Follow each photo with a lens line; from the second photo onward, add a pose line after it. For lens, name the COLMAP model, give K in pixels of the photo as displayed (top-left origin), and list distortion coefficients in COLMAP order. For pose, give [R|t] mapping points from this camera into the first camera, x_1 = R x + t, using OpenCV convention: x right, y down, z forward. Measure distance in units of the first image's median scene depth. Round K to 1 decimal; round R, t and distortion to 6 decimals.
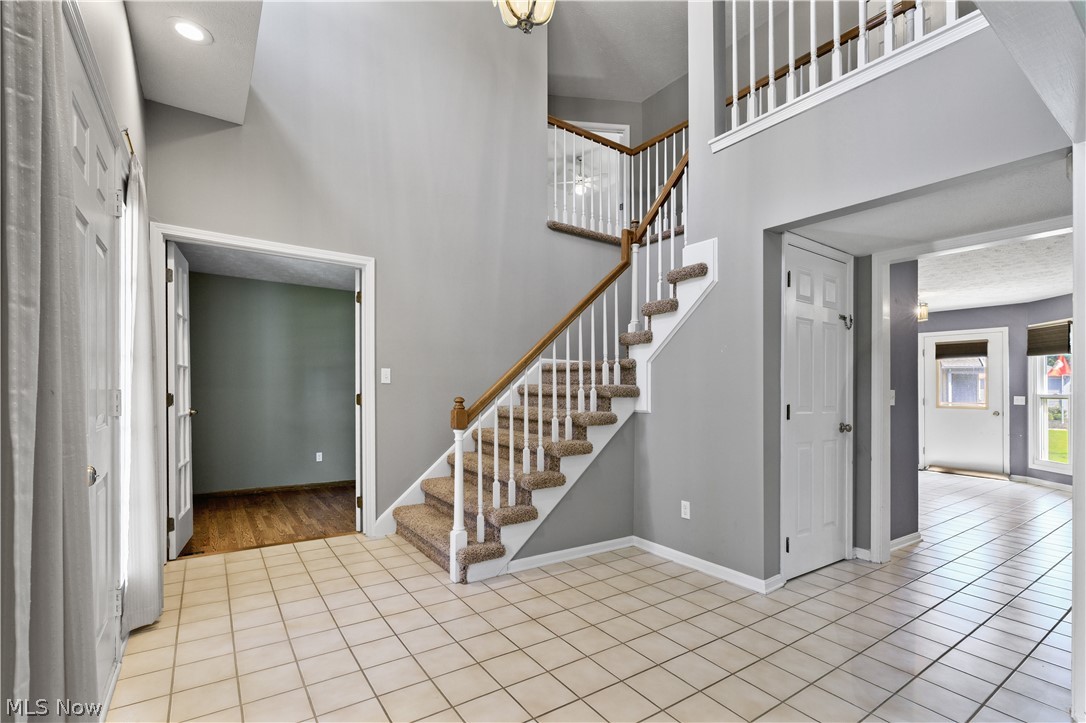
lens RADIAL K [[480.1, 0, 540.2], [0, 480.1, 372.9], [0, 0, 1]] dist [0.000504, -0.000859]
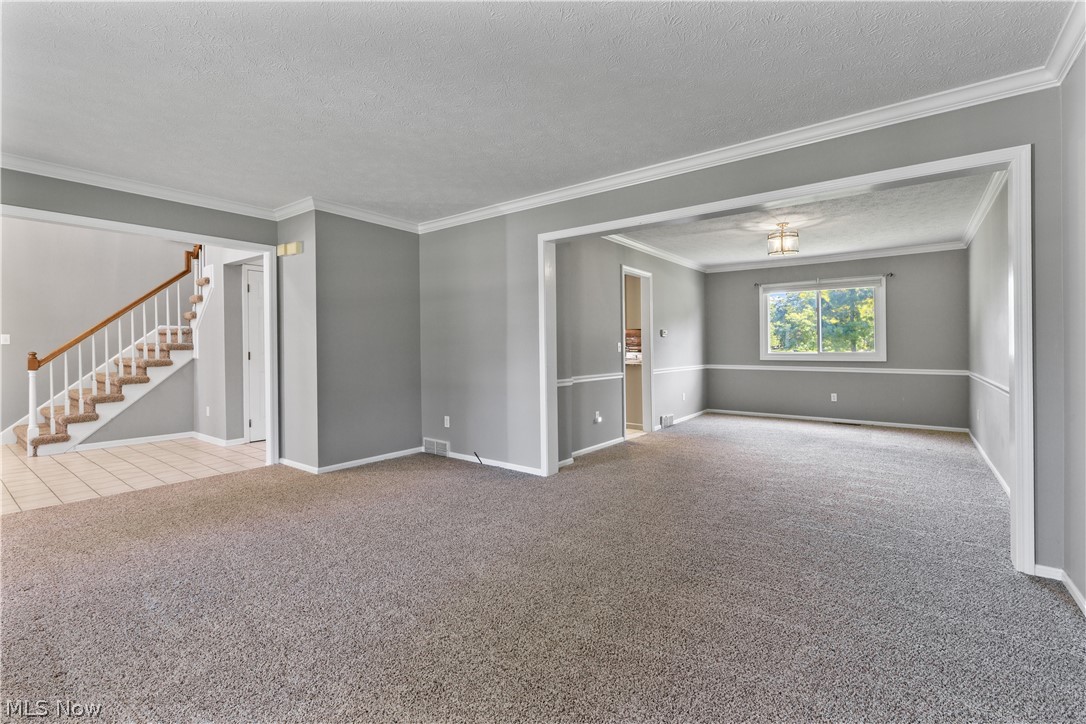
lens RADIAL K [[480.1, 0, 539.5], [0, 480.1, 339.0], [0, 0, 1]] dist [0.000504, -0.000859]
pose [[0.945876, -0.011893, 0.324310, 0.854138], [0.003529, 0.999646, 0.026366, -0.030410], [-0.324509, -0.023795, 0.945583, -1.055078]]
